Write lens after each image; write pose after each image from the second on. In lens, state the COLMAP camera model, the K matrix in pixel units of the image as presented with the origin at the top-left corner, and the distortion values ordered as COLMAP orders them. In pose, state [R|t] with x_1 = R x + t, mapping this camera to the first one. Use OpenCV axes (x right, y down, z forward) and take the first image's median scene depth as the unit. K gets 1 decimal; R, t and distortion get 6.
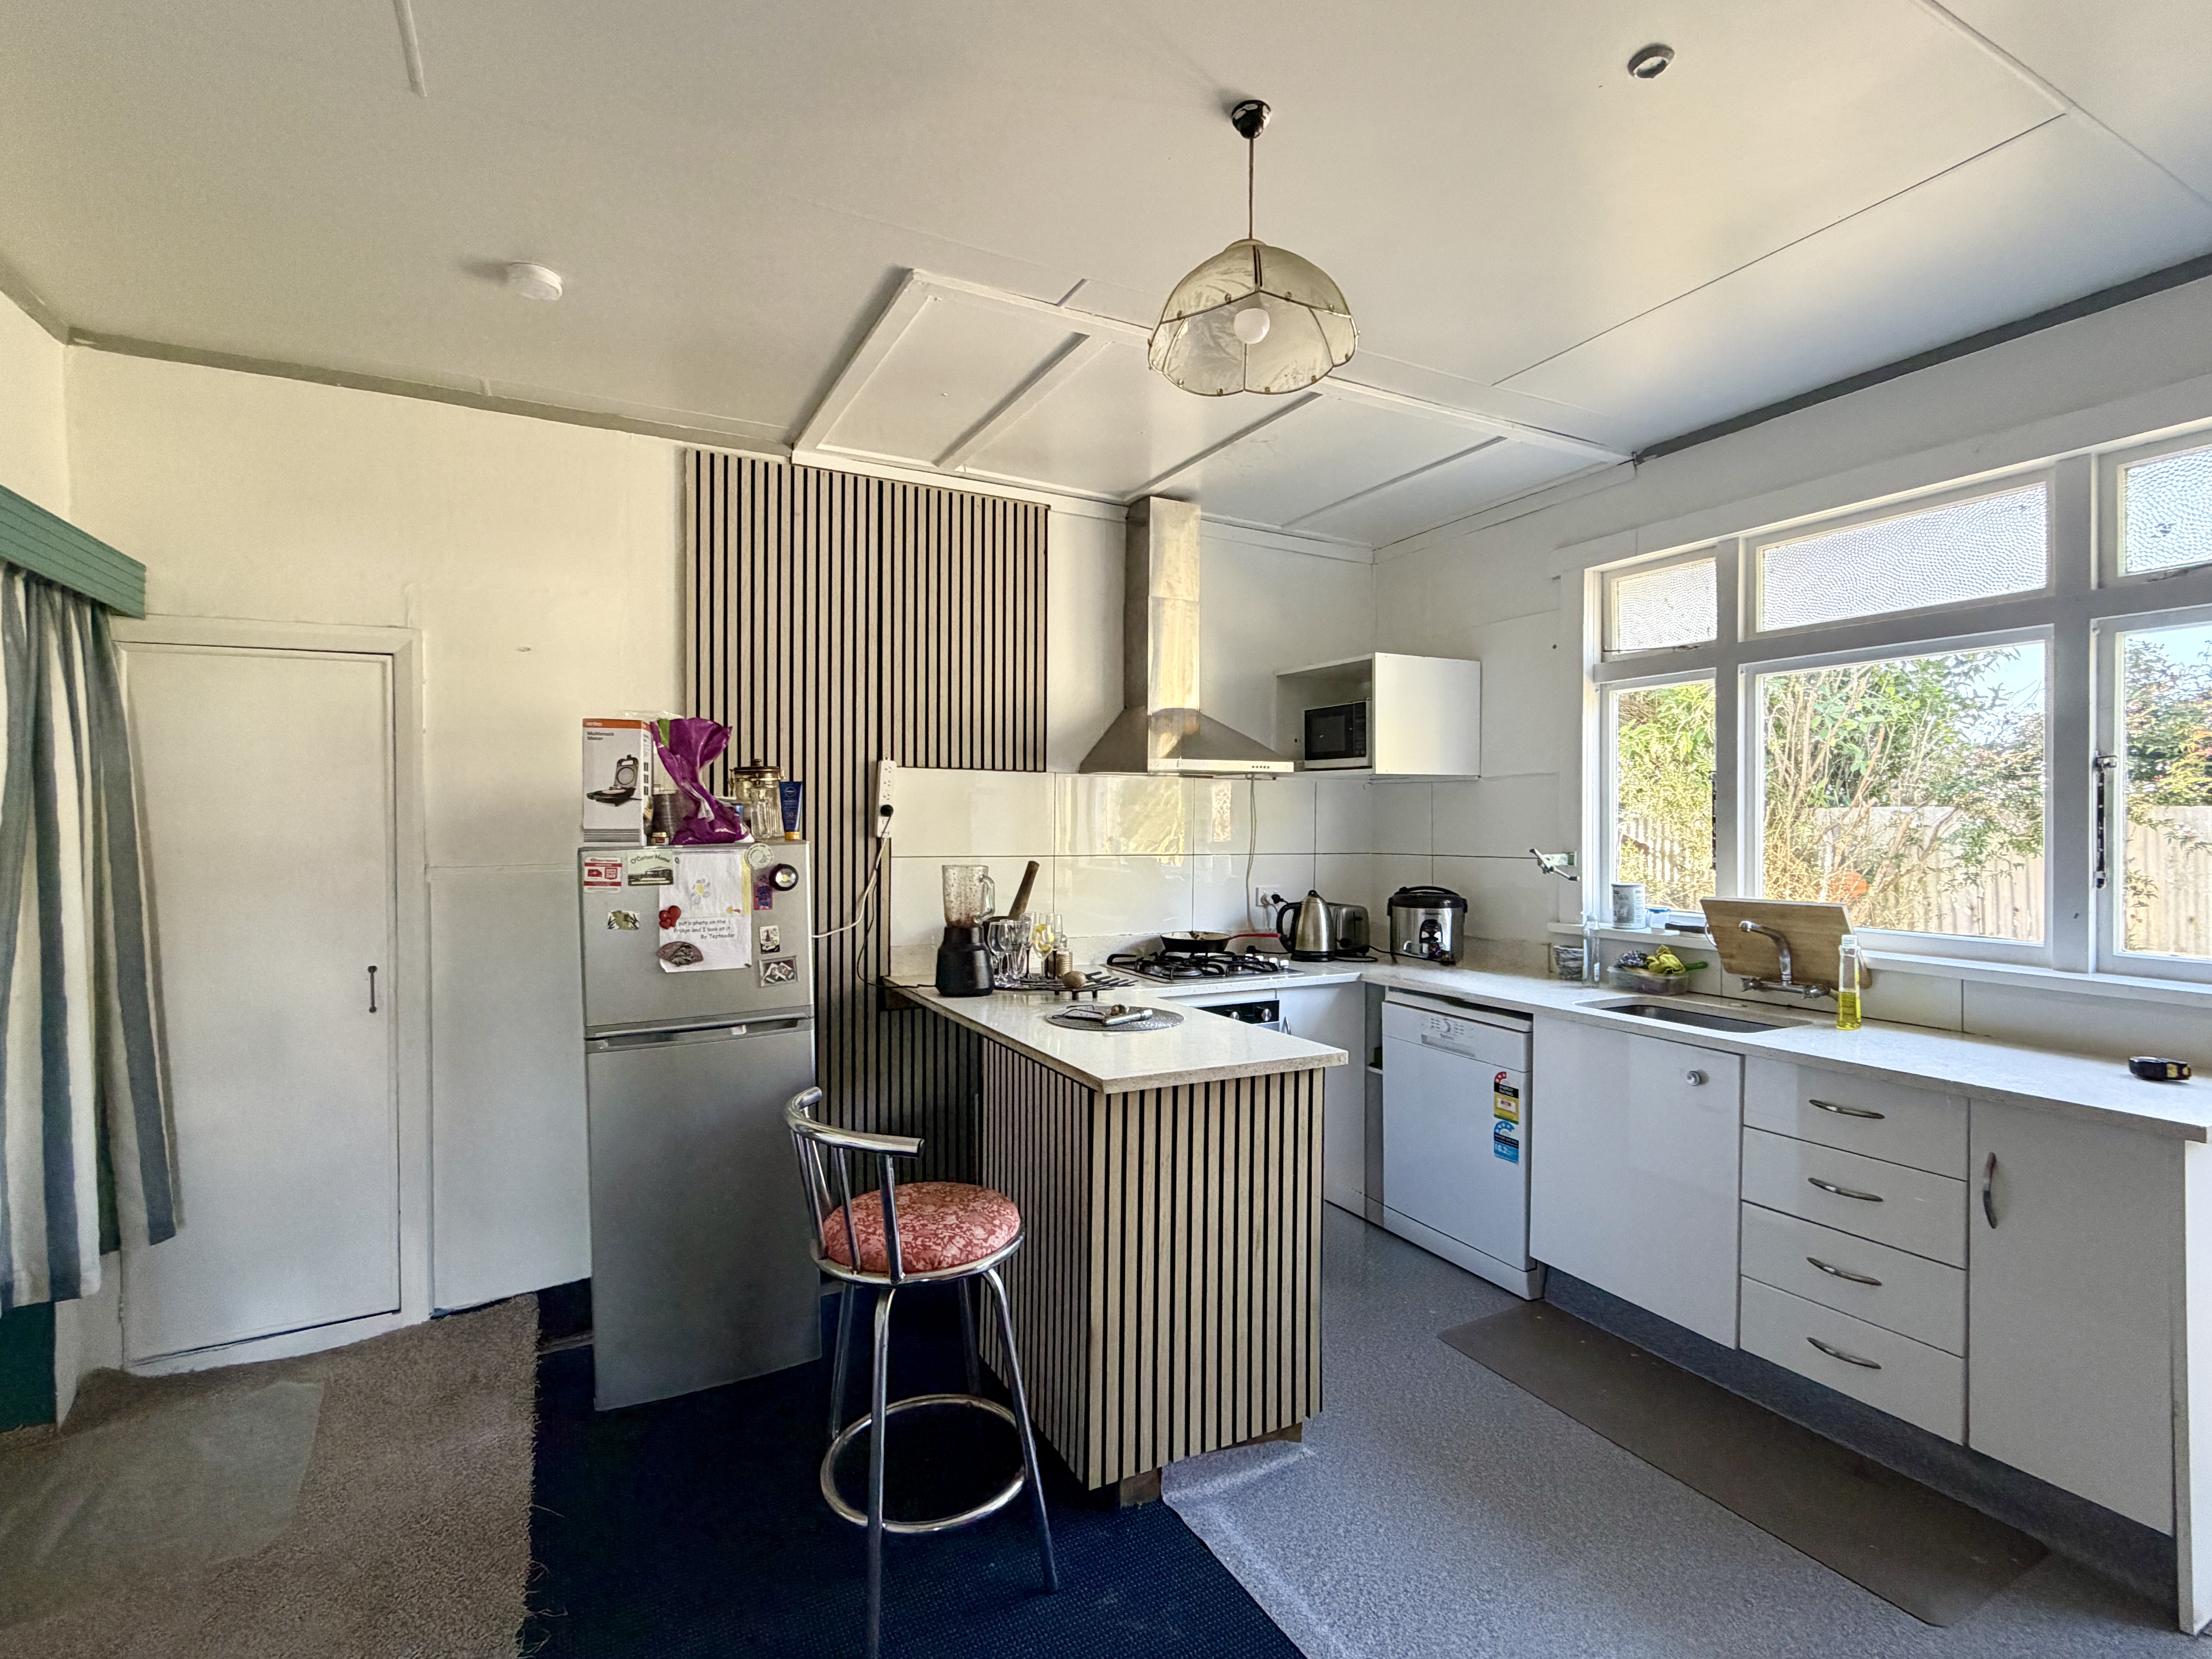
lens RADIAL K [[1025.8, 0, 1104.6], [0, 1025.8, 836.4], [0, 0, 1]] dist [-0.001172, 0.001432]
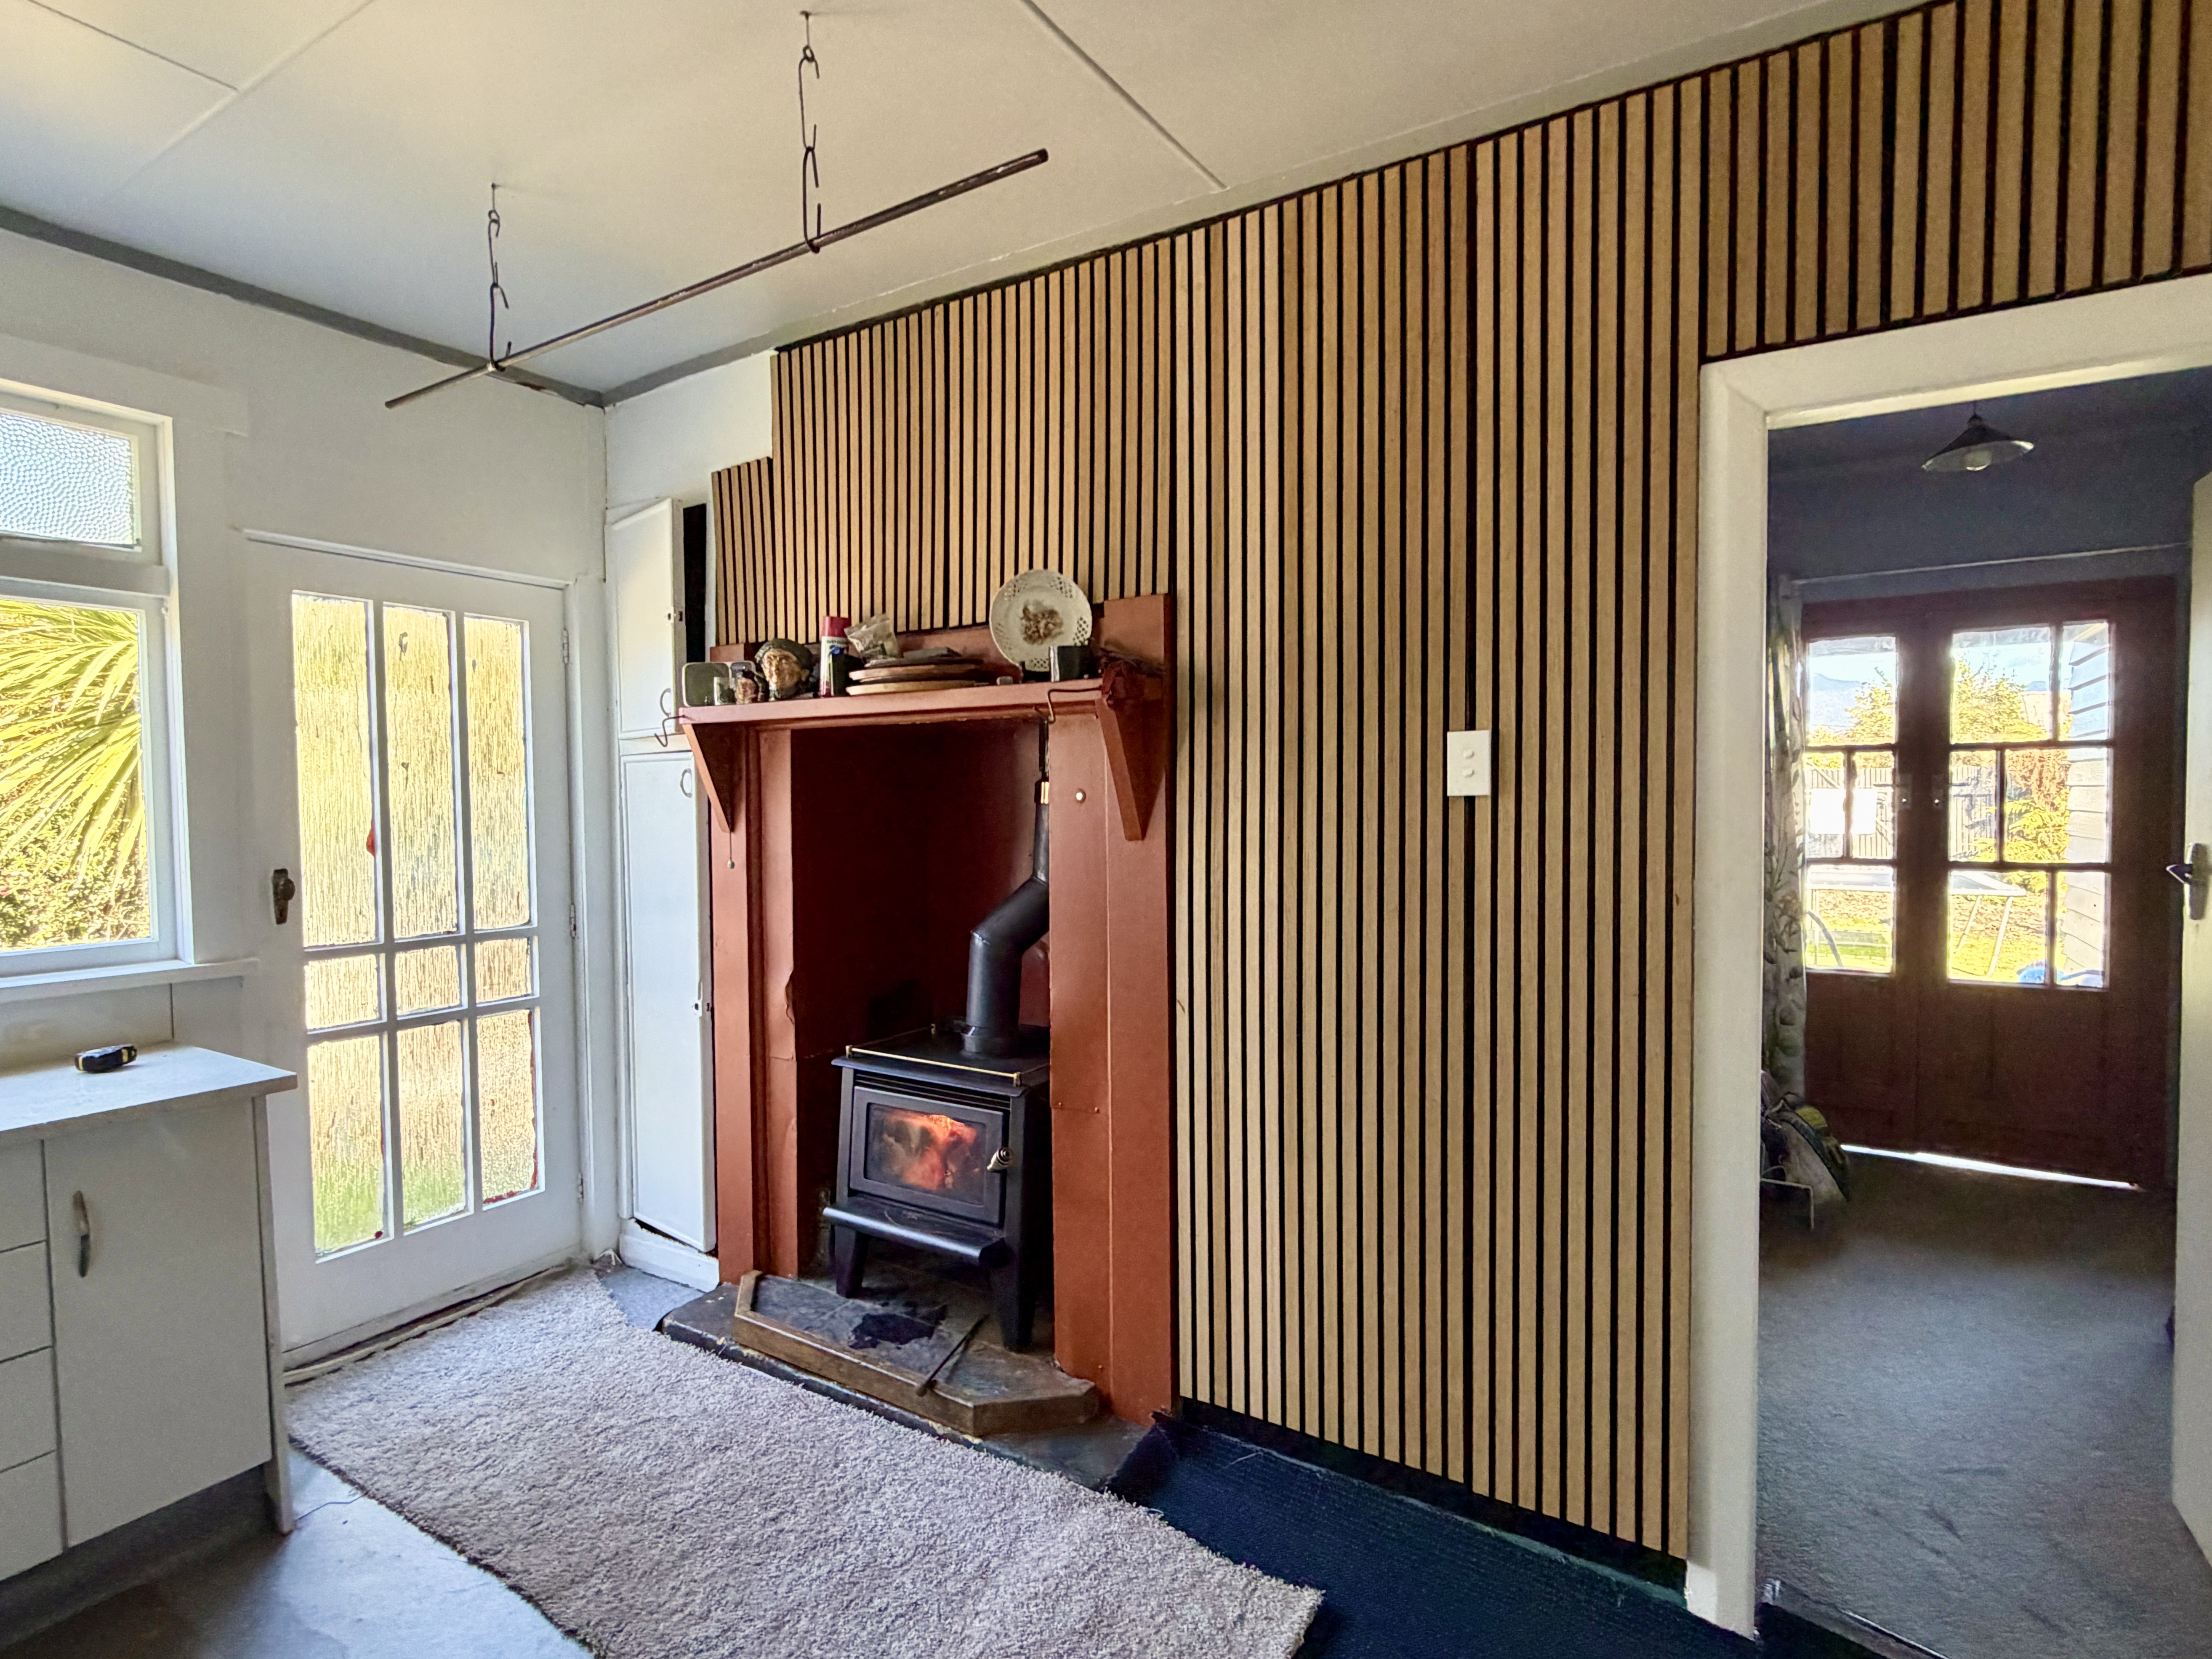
lens RADIAL K [[1112.5, 0, 1109.1], [0, 1112.5, 836.0], [0, 0, 1]] dist [-0.001006, -0.000627]
pose [[-0.486325, -0.028874, 0.873301, -0.244912], [0.020585, 0.998798, 0.044487, -0.008796], [-0.873536, 0.039612, -0.485146, 0.457015]]
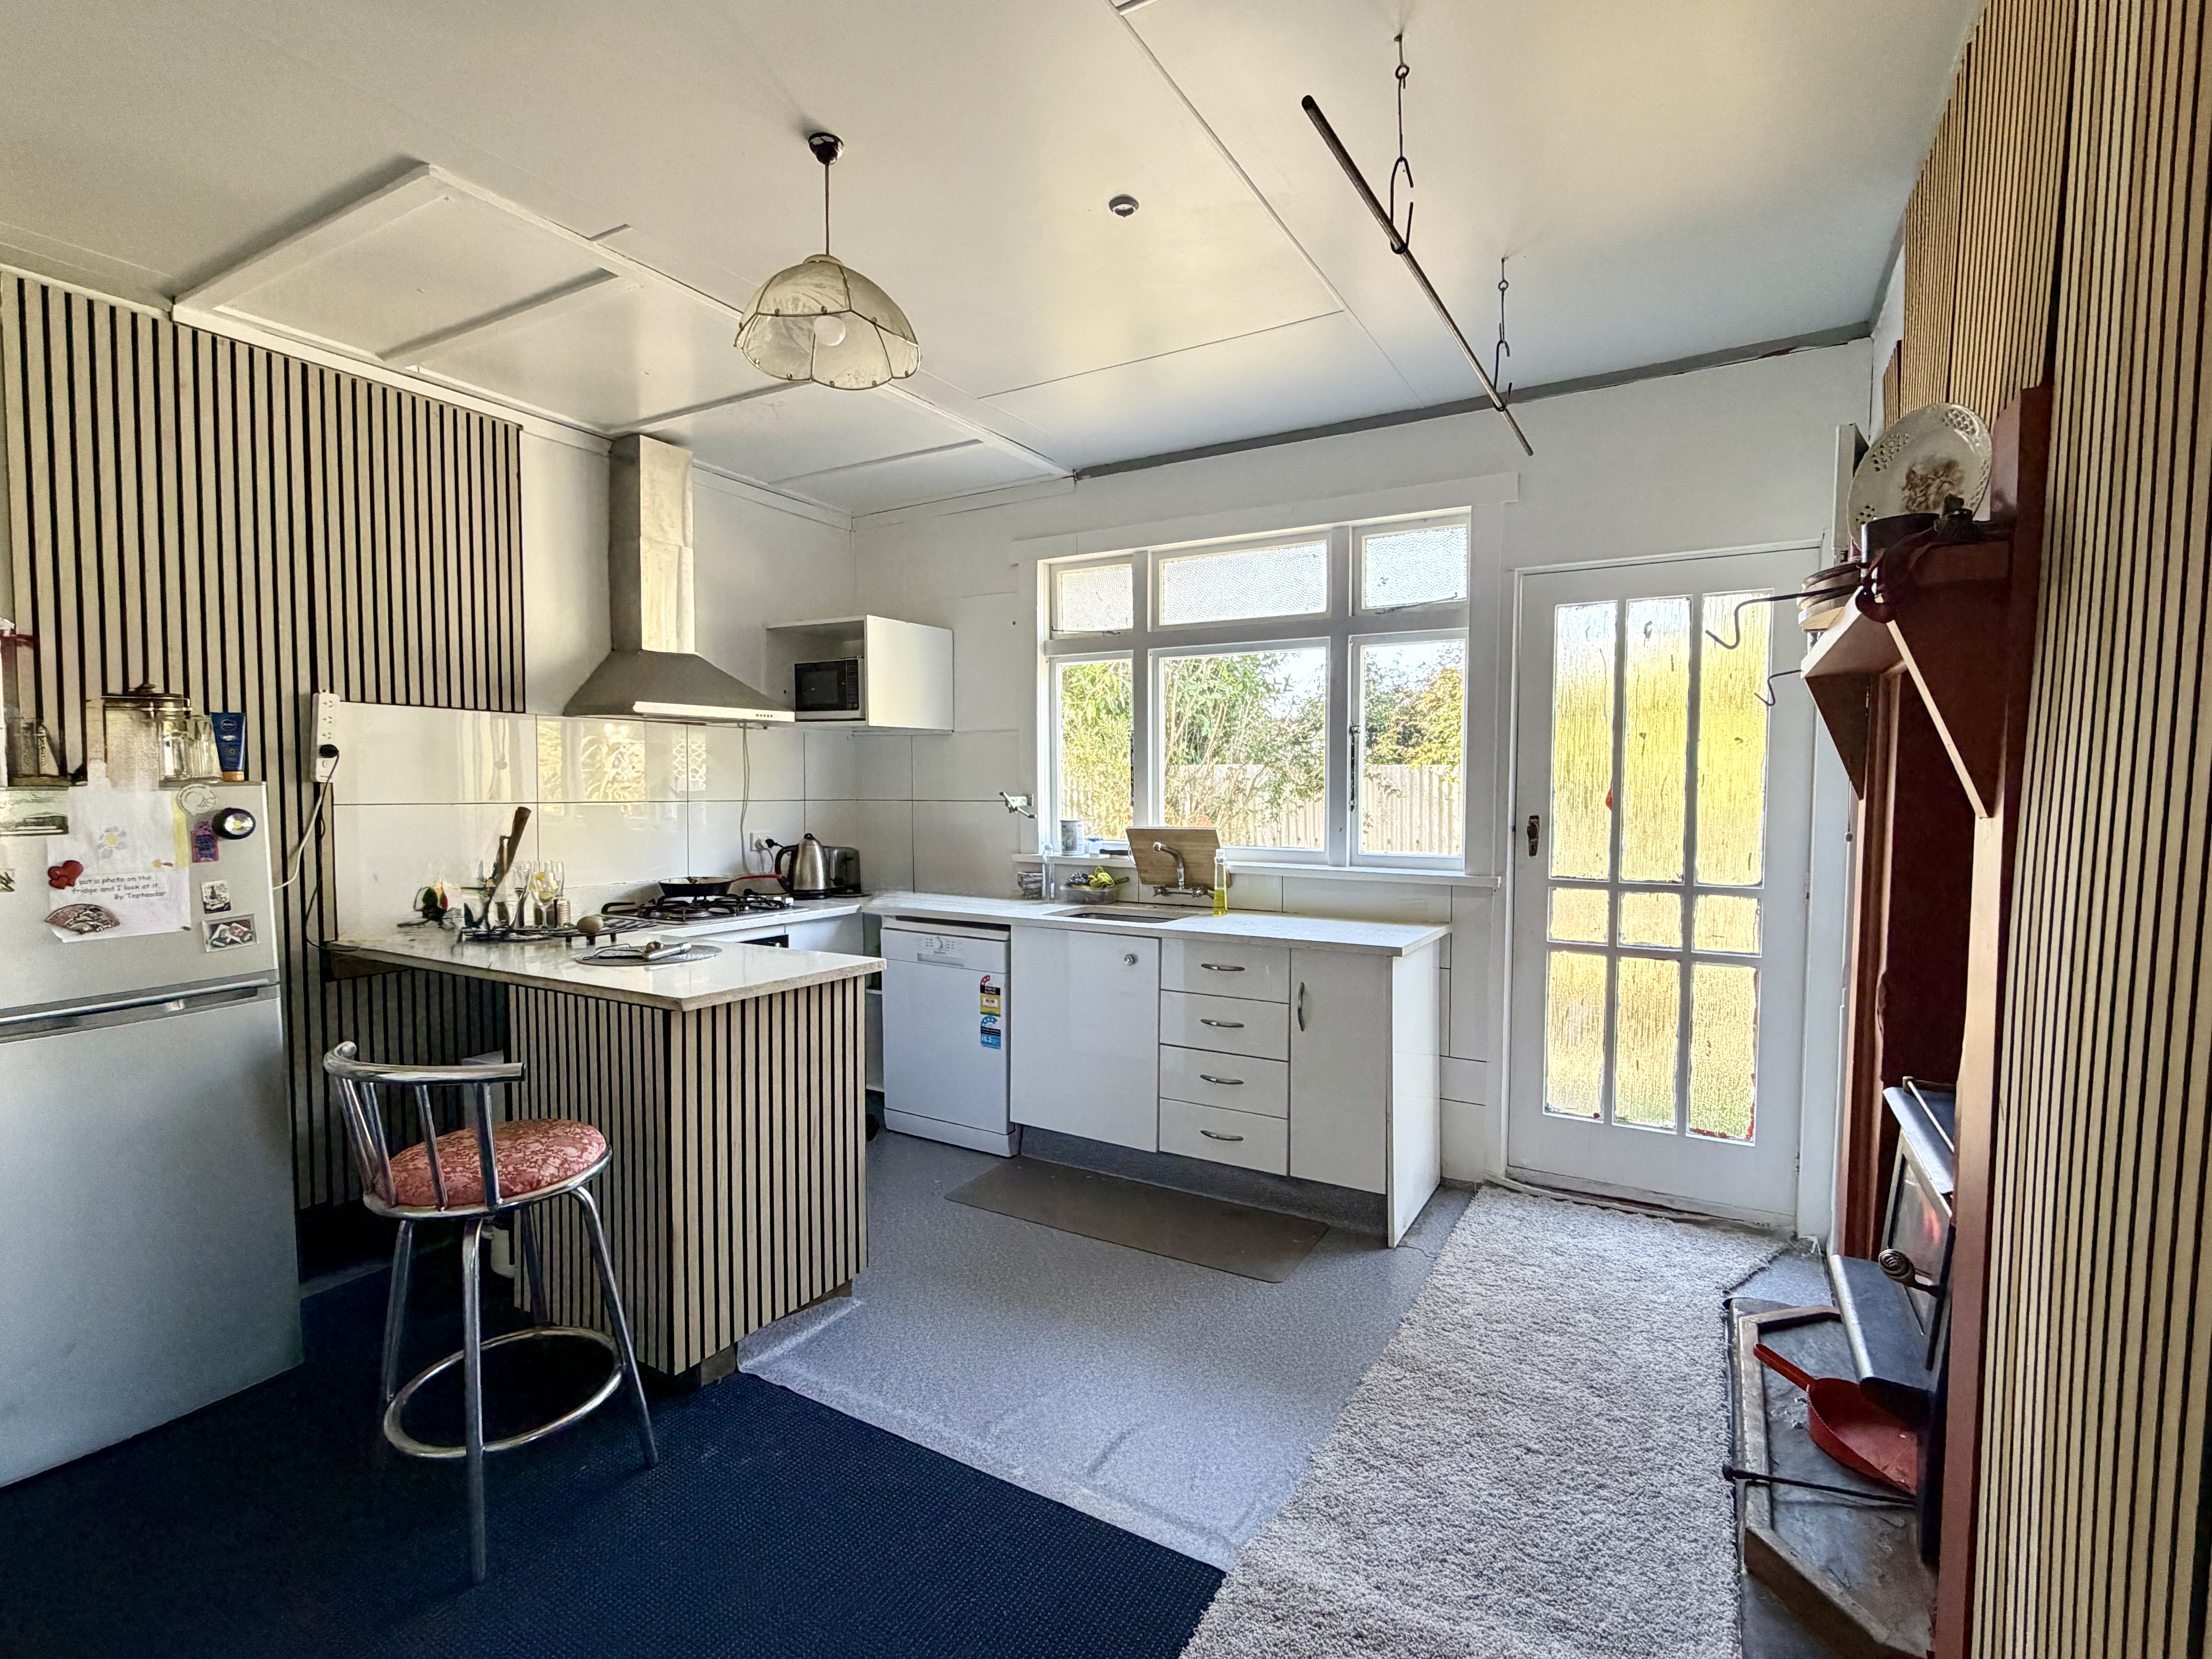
lens RADIAL K [[1025.8, 0, 1102.1], [0, 1025.8, 835.9], [0, 0, 1]] dist [-0.001172, 0.001432]
pose [[0.855194, -0.026961, 0.517606, -0.121133], [0.006075, 0.999099, 0.042004, 0.016242], [-0.518272, -0.032777, 0.854587, -0.099944]]
